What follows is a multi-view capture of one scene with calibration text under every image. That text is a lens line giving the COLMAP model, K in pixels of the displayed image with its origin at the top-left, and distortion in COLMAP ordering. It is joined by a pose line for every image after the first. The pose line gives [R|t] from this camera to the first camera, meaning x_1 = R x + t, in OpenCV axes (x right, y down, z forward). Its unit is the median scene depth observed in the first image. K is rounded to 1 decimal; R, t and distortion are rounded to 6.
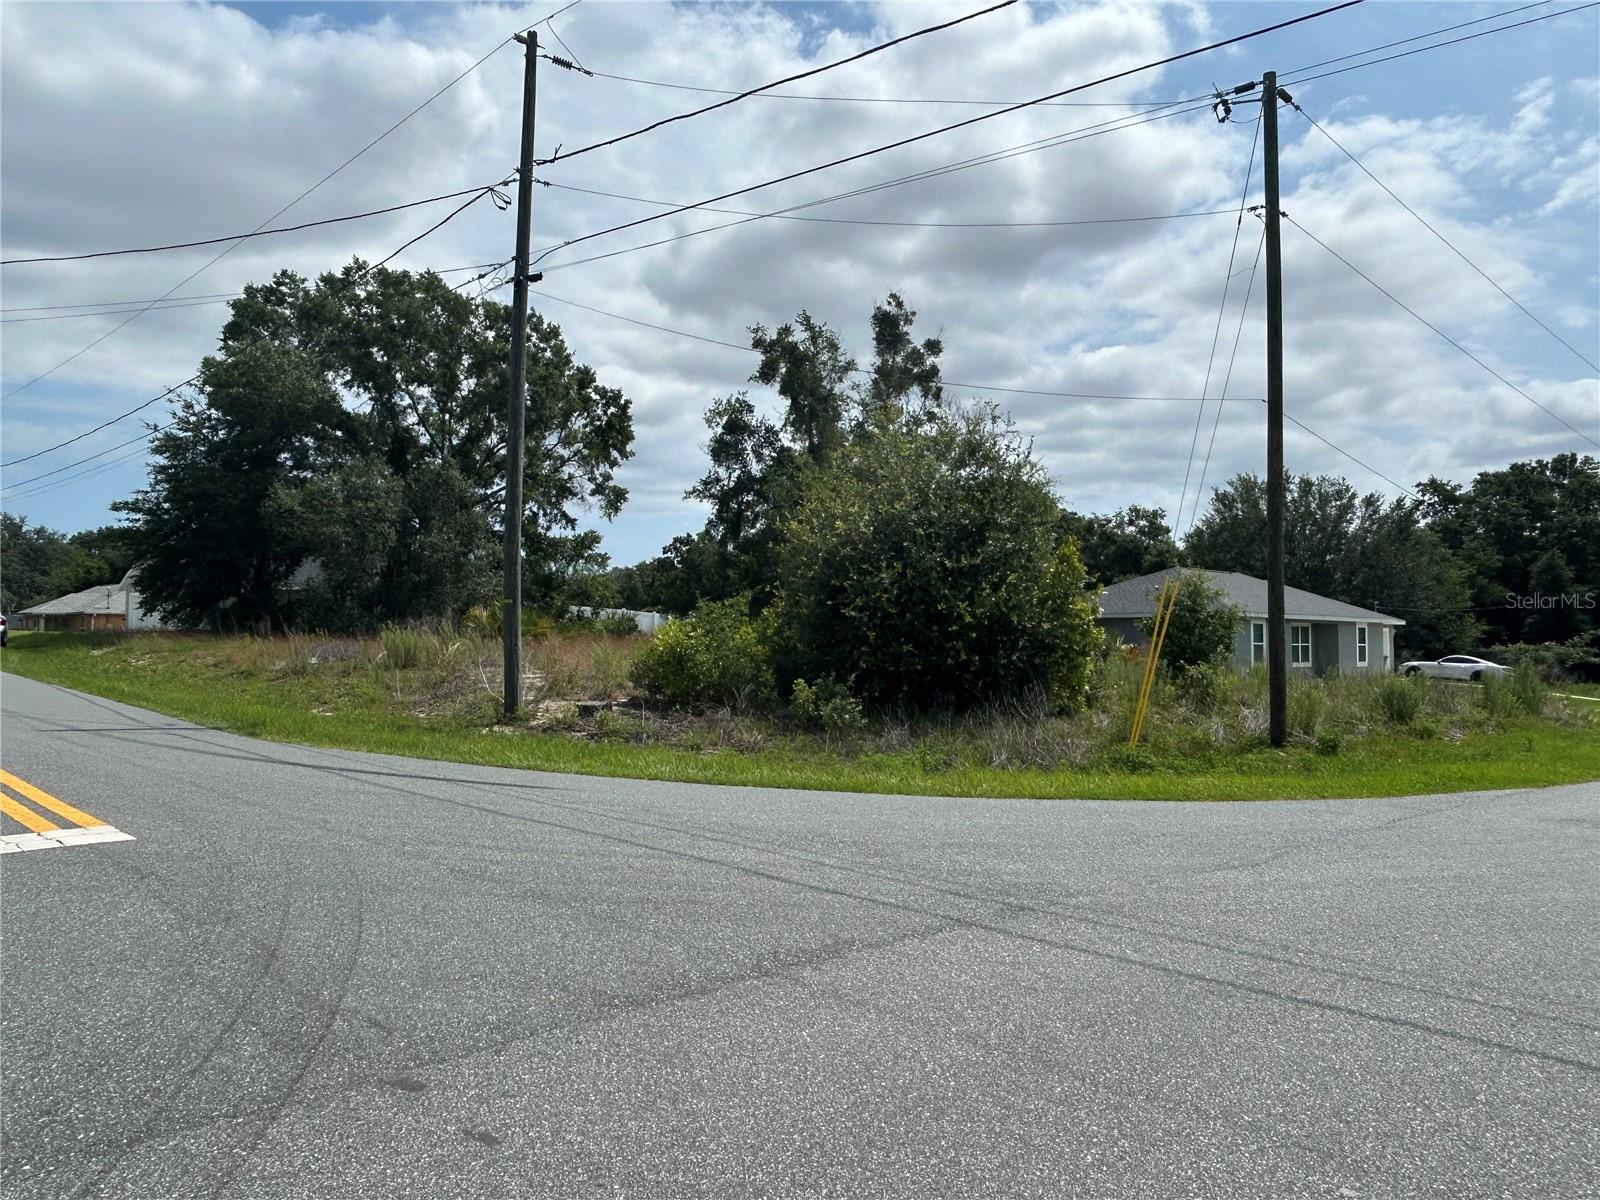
lens RADIAL K [[1028.4, 0, 800.8], [0, 1028.4, 616.7], [0, 0, 1]] dist [-0.003388, -0.003054]
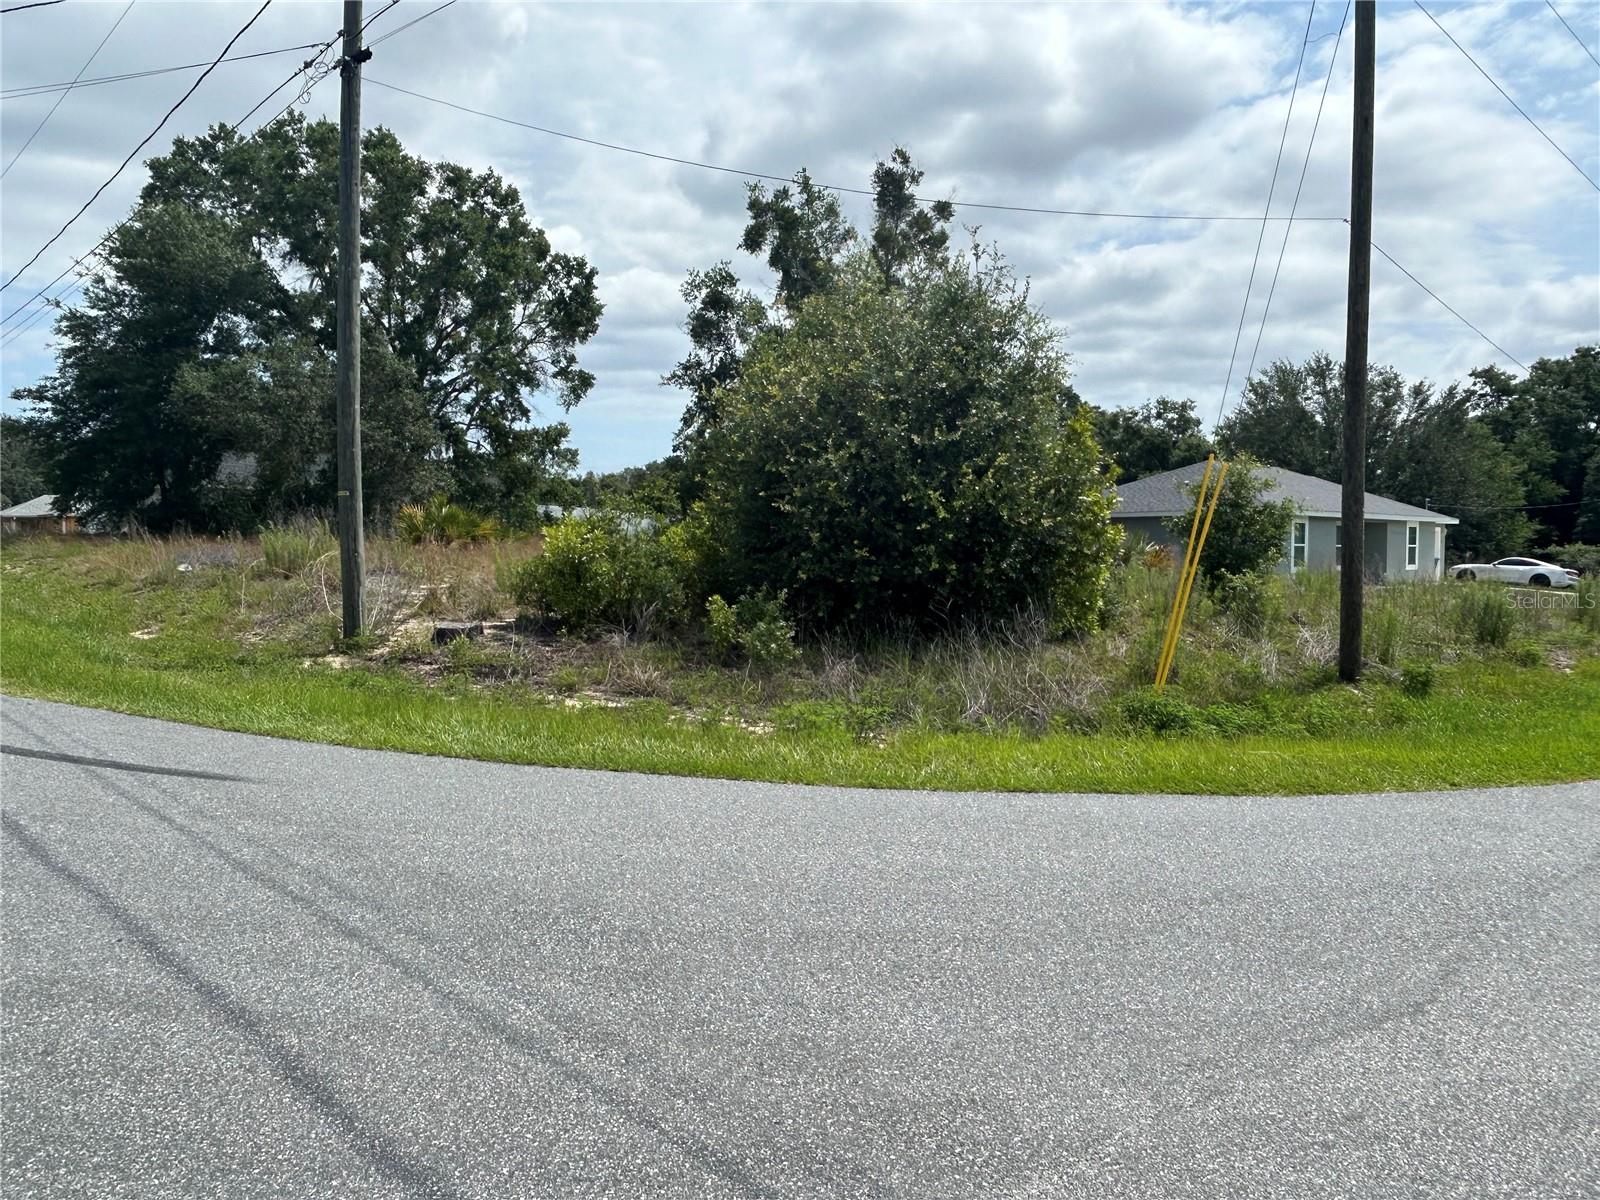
lens RADIAL K [[1028.4, 0, 800.8], [0, 1028.4, 616.7], [0, 0, 1]] dist [-0.003388, -0.003054]
pose [[0.999802, -0.000732, -0.019905, 0.031330], [0.002631, 0.995421, 0.095548, 0.001902], [0.019744, -0.095582, 0.995226, 0.102777]]
